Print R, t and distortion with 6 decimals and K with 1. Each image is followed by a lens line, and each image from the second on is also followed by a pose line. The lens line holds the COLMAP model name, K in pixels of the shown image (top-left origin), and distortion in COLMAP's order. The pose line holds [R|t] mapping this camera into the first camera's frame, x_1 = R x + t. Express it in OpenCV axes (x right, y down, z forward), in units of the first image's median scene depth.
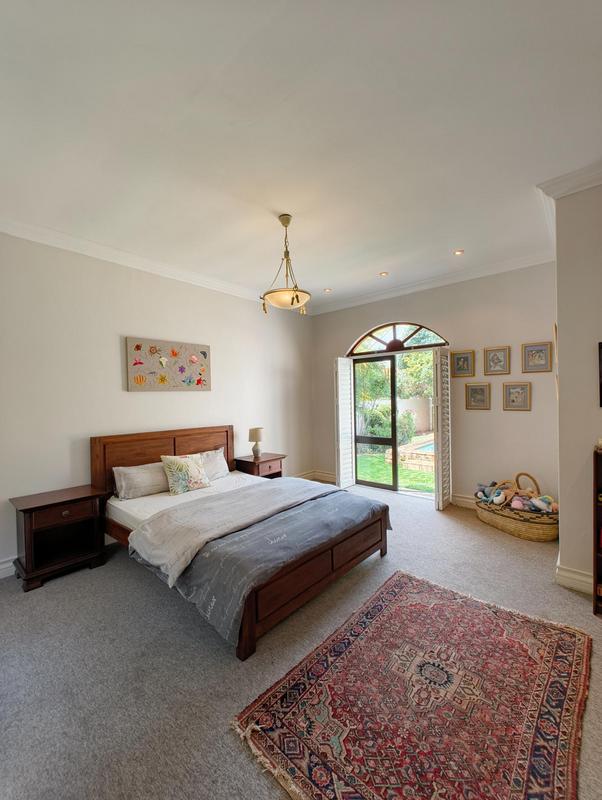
lens RADIAL K [[335.6, 0, 302.9], [0, 335.6, 403.7], [0, 0, 1]] dist [0.001801, 0.000184]
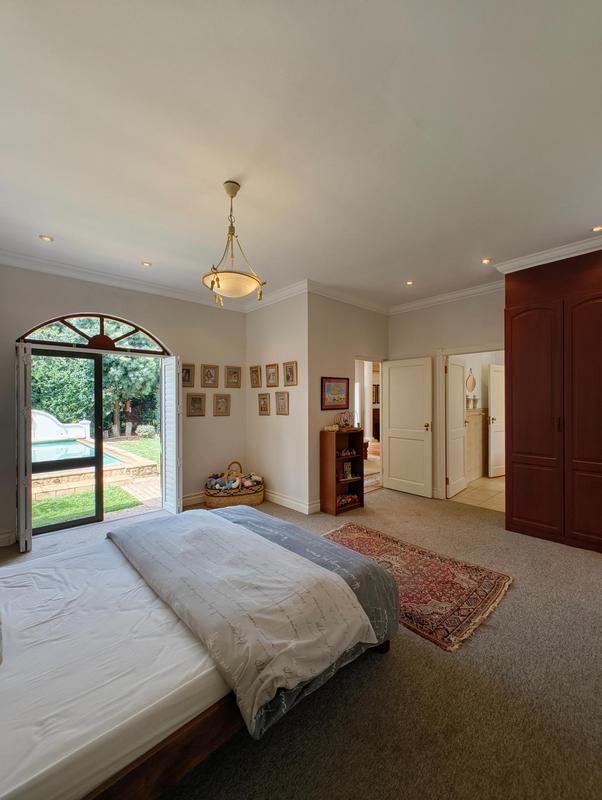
lens RADIAL K [[335.6, 0, 301.9], [0, 335.6, 398.8], [0, 0, 1]] dist [0.001801, 0.000184]
pose [[0.103734, 0.023085, 0.994337, -0.616860], [0.022819, 0.999412, -0.025584, -0.004478], [-0.994343, 0.025343, 0.103147, 0.547774]]
